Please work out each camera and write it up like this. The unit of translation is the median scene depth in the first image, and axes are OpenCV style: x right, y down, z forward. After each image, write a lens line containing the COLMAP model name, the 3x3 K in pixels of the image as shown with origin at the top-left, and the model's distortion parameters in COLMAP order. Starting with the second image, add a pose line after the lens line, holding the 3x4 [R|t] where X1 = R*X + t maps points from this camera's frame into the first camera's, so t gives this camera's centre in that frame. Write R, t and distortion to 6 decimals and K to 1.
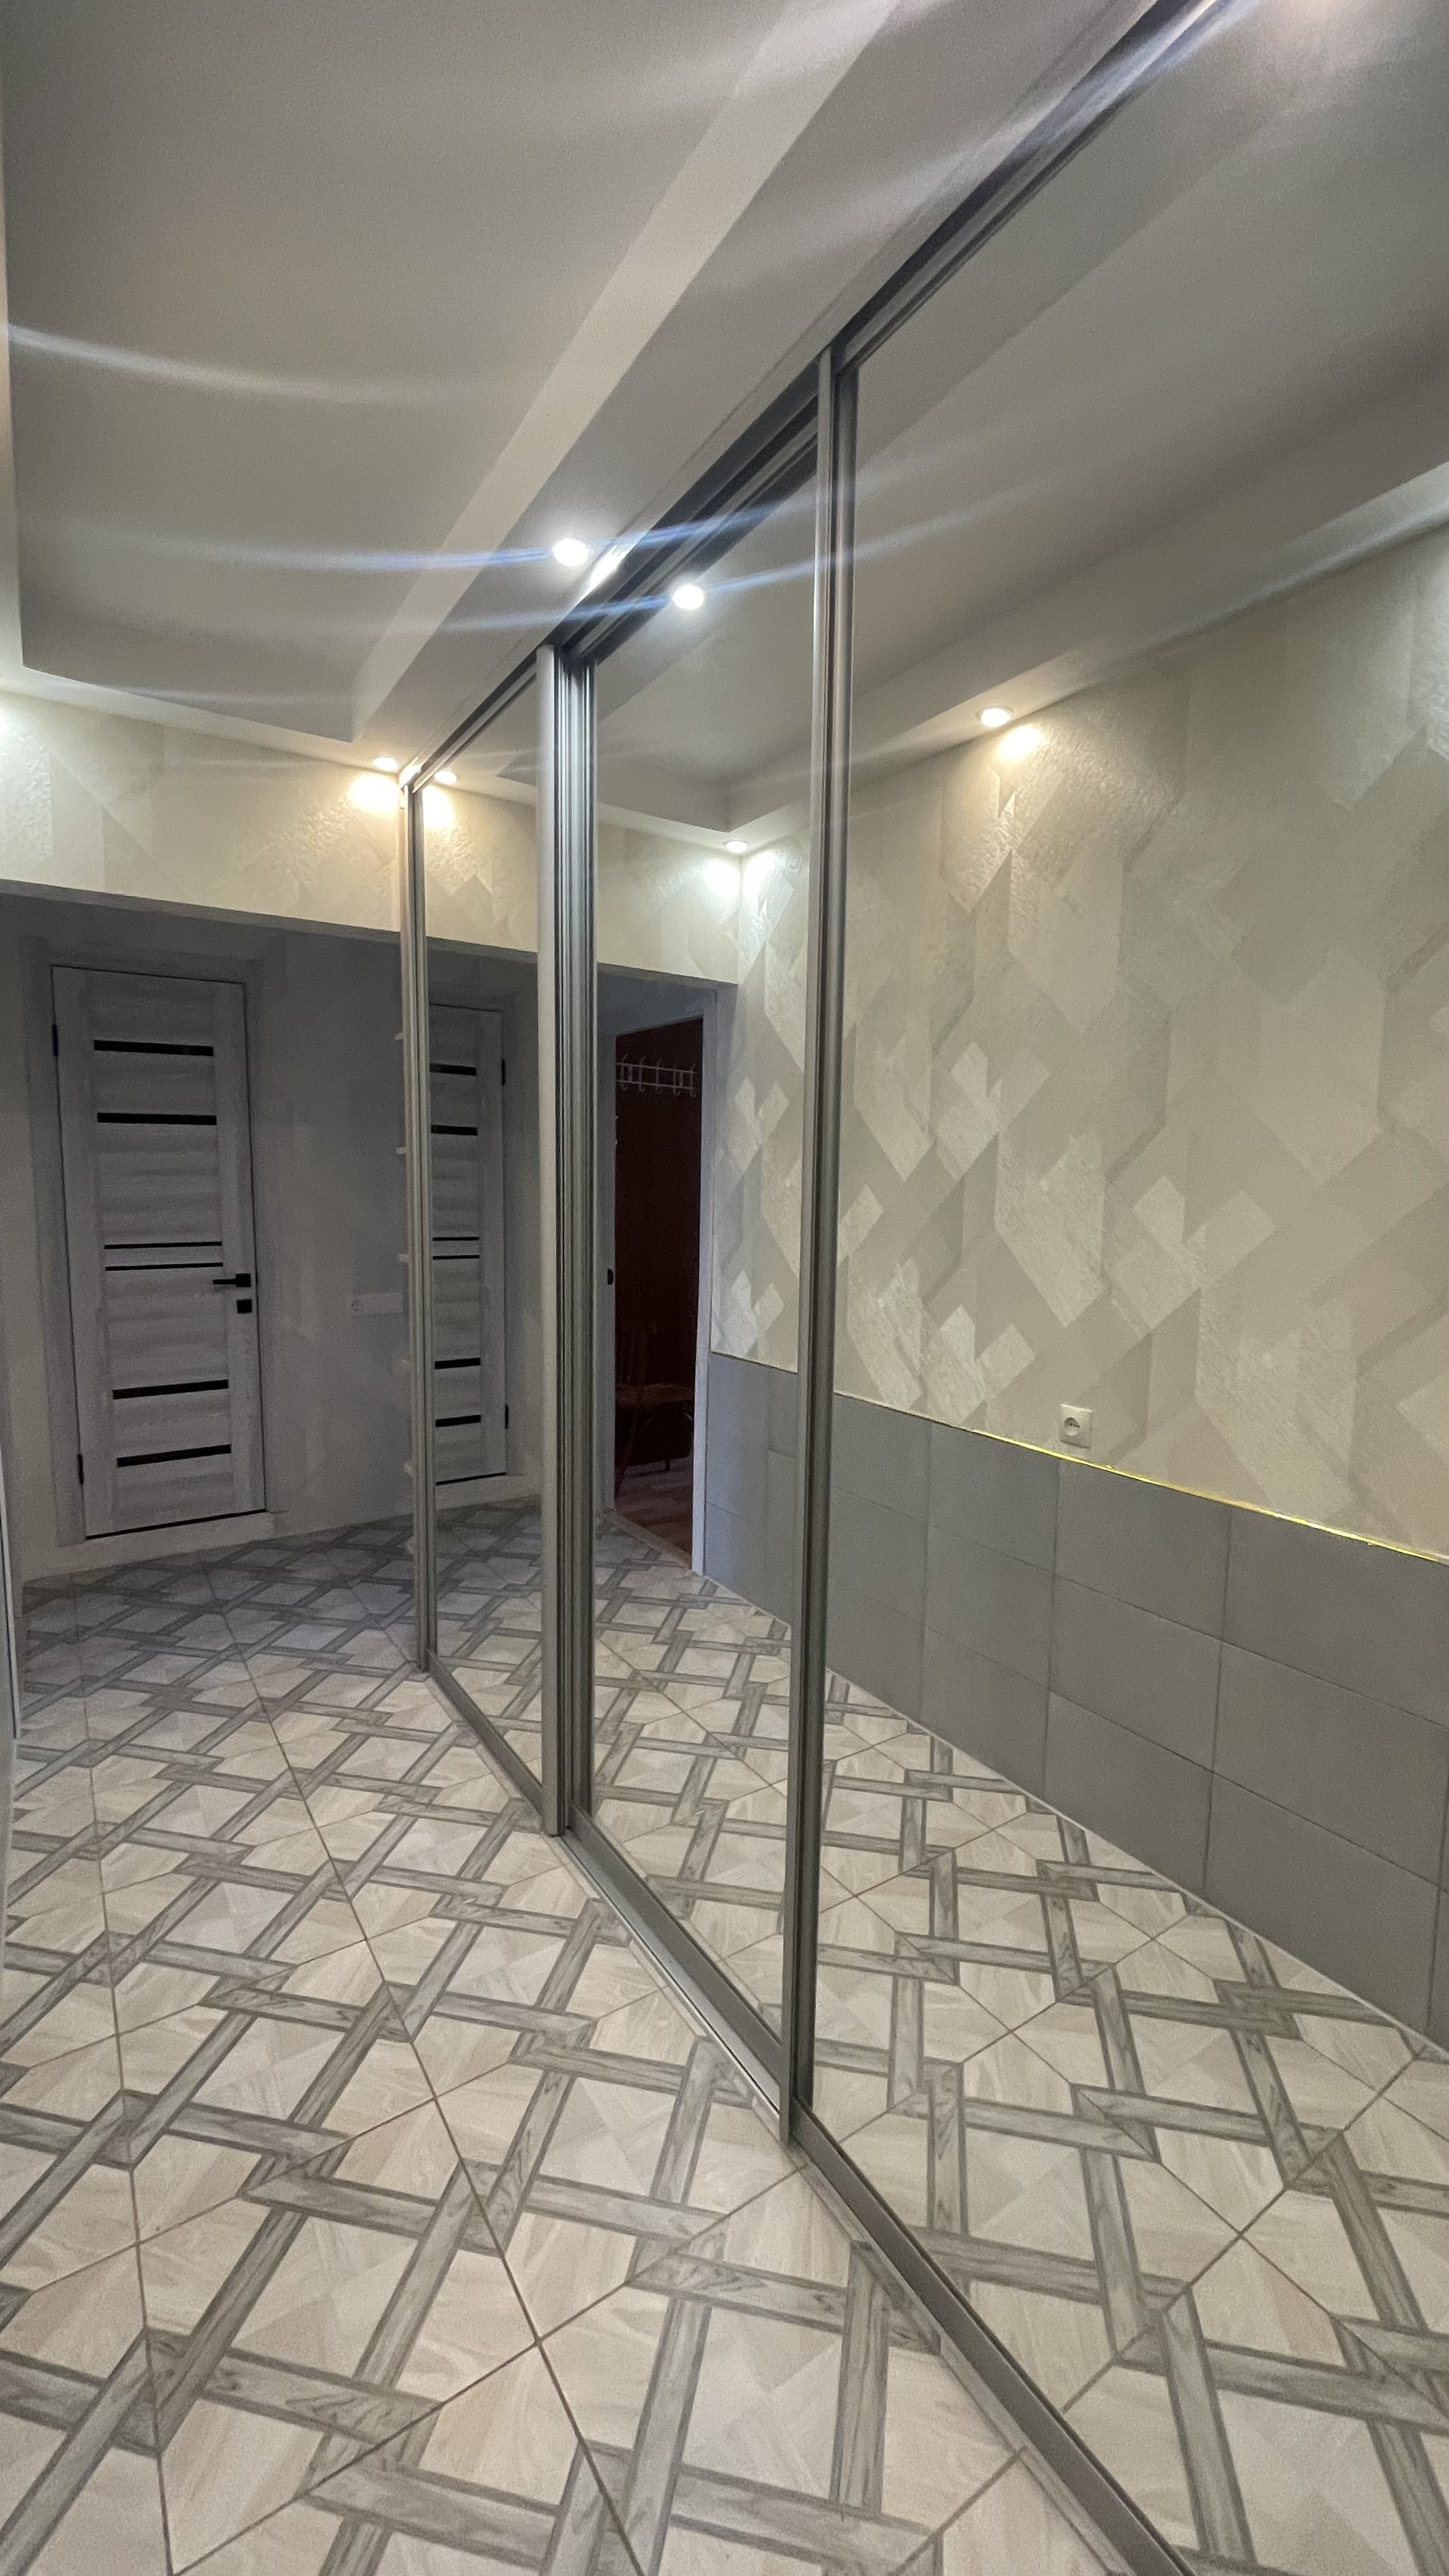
lens RADIAL K [[1034.4, 0, 731.5], [0, 1034.4, 1282.1], [0, 0, 1]] dist [-0.002631, 0.000228]
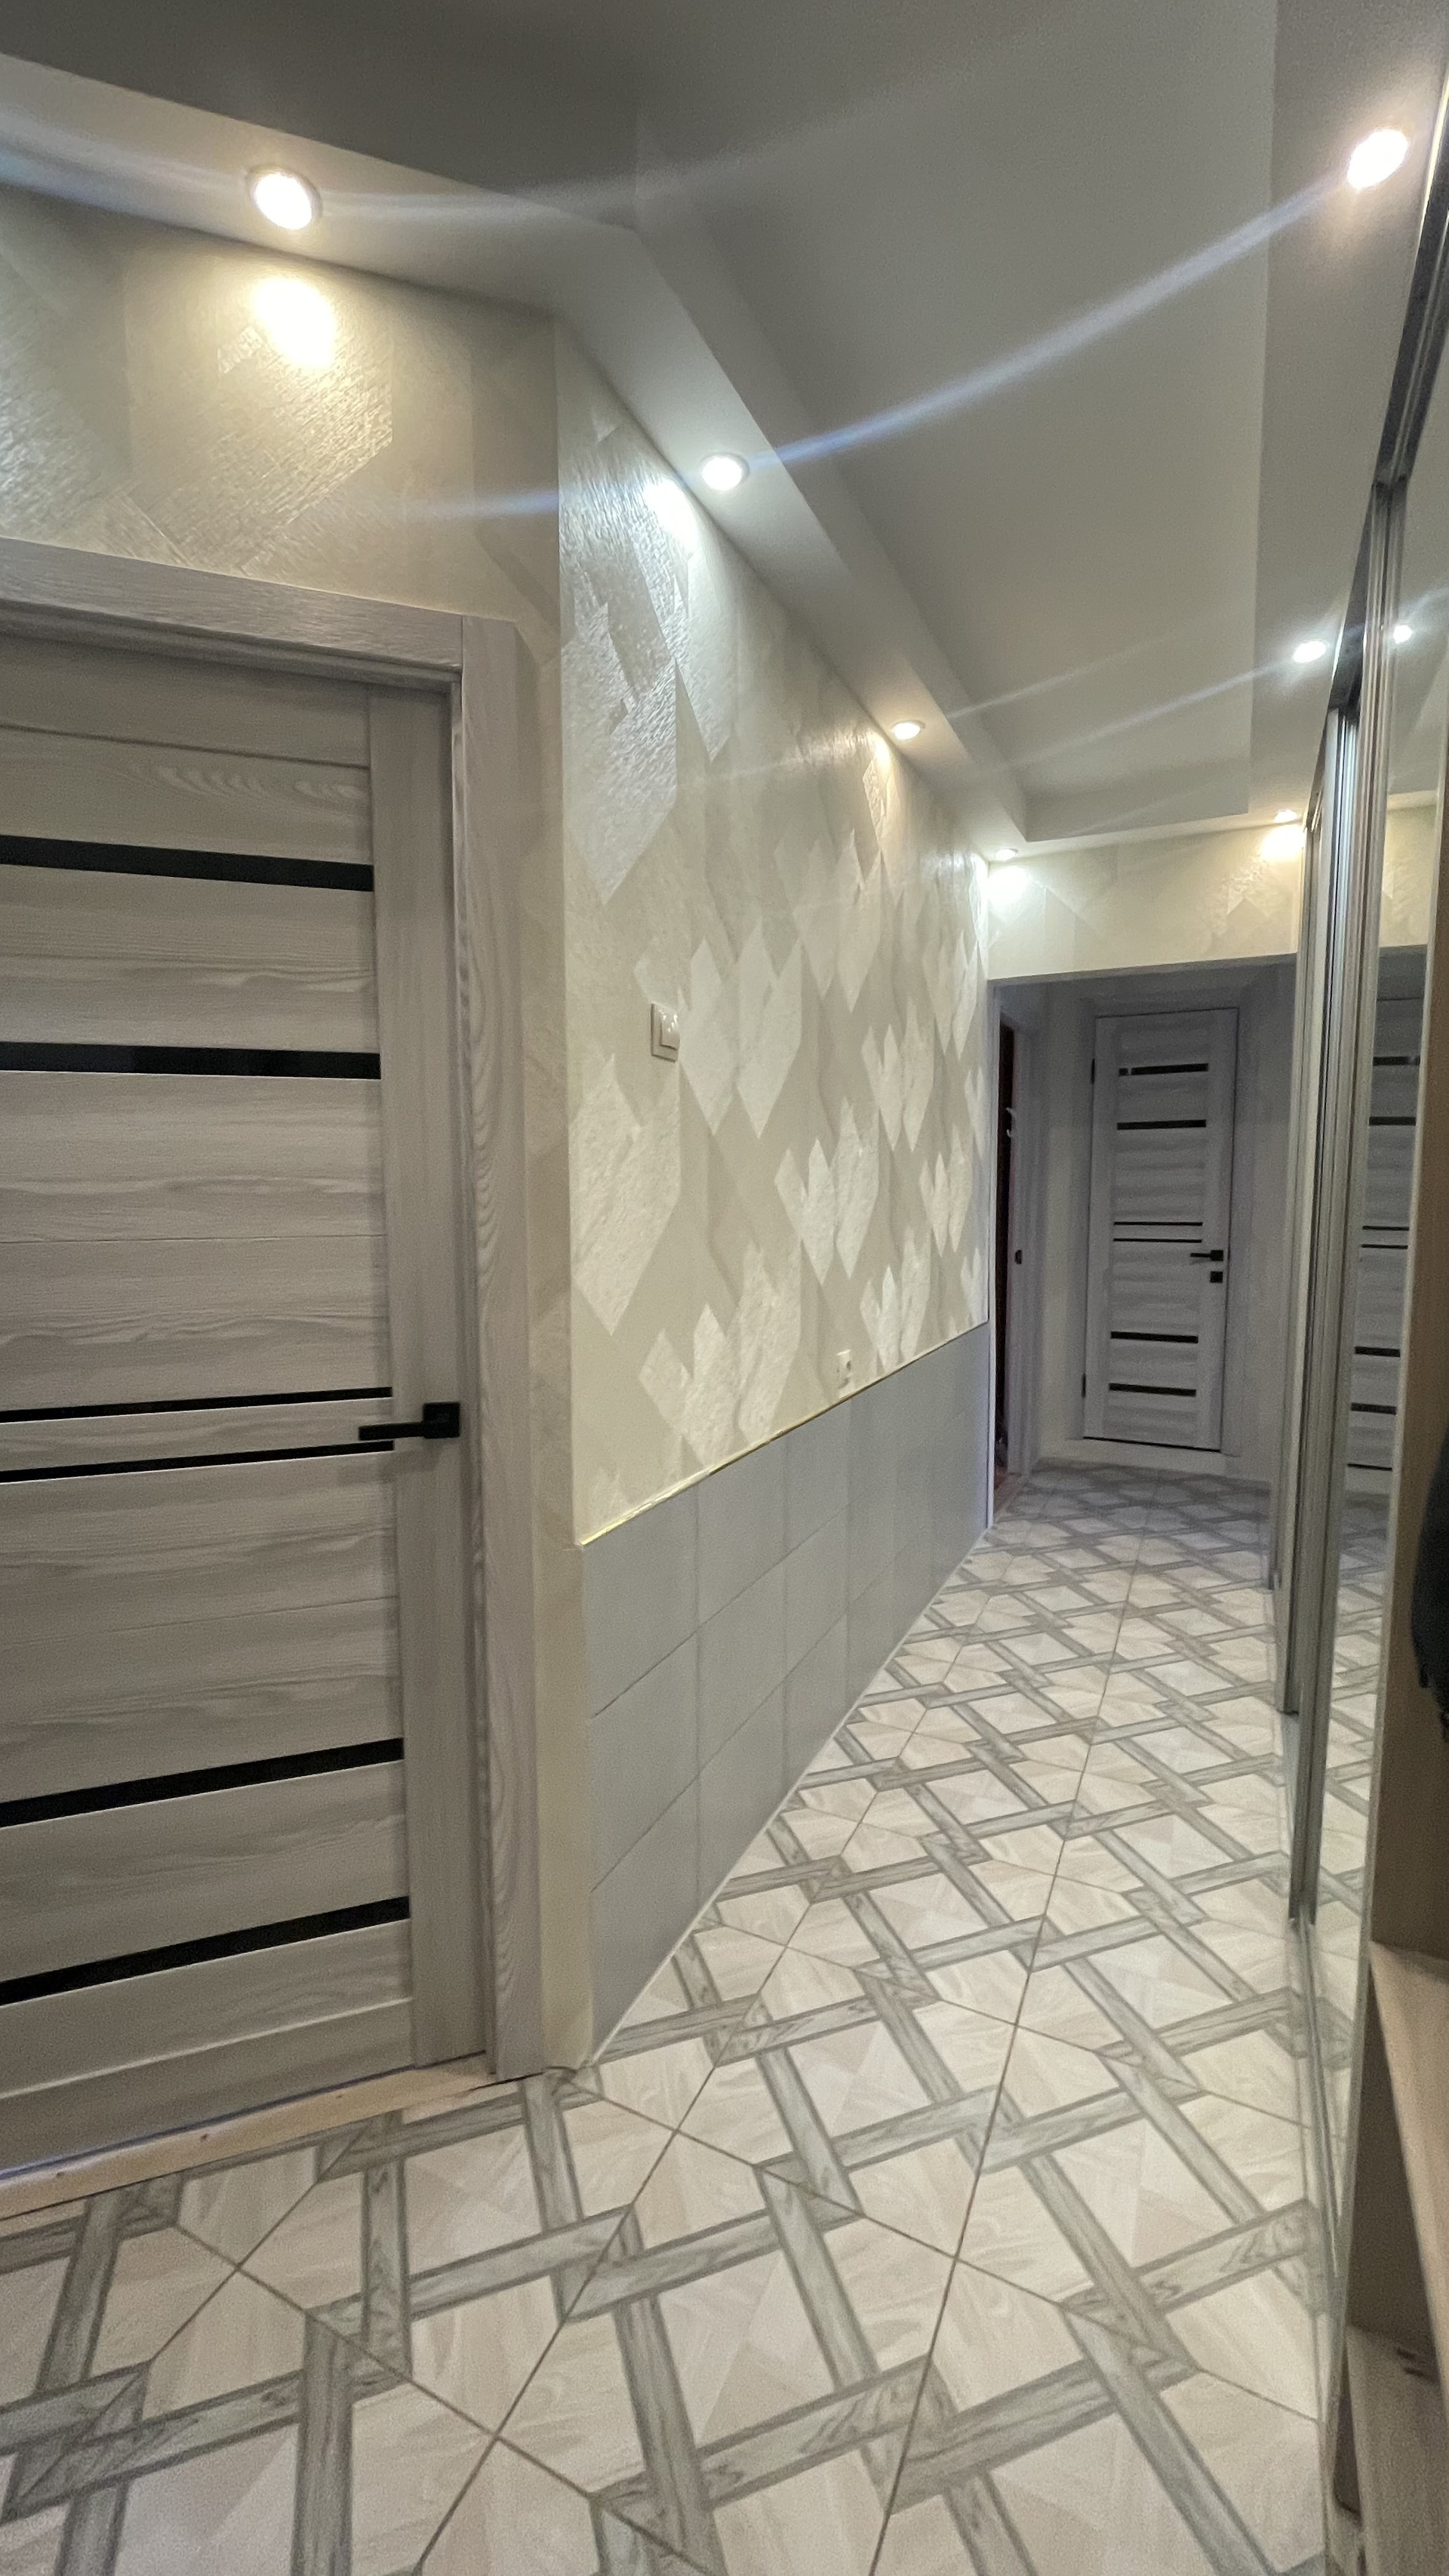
lens RADIAL K [[1034.4, 0, 731.7], [0, 1034.4, 1280.3], [0, 0, 1]] dist [-0.002631, 0.000228]
pose [[0.503221, 0.067361, -0.861529, 0.491766], [-0.077551, 0.996455, 0.032613, 0.055189], [0.860671, 0.050401, 0.506661, -0.158872]]
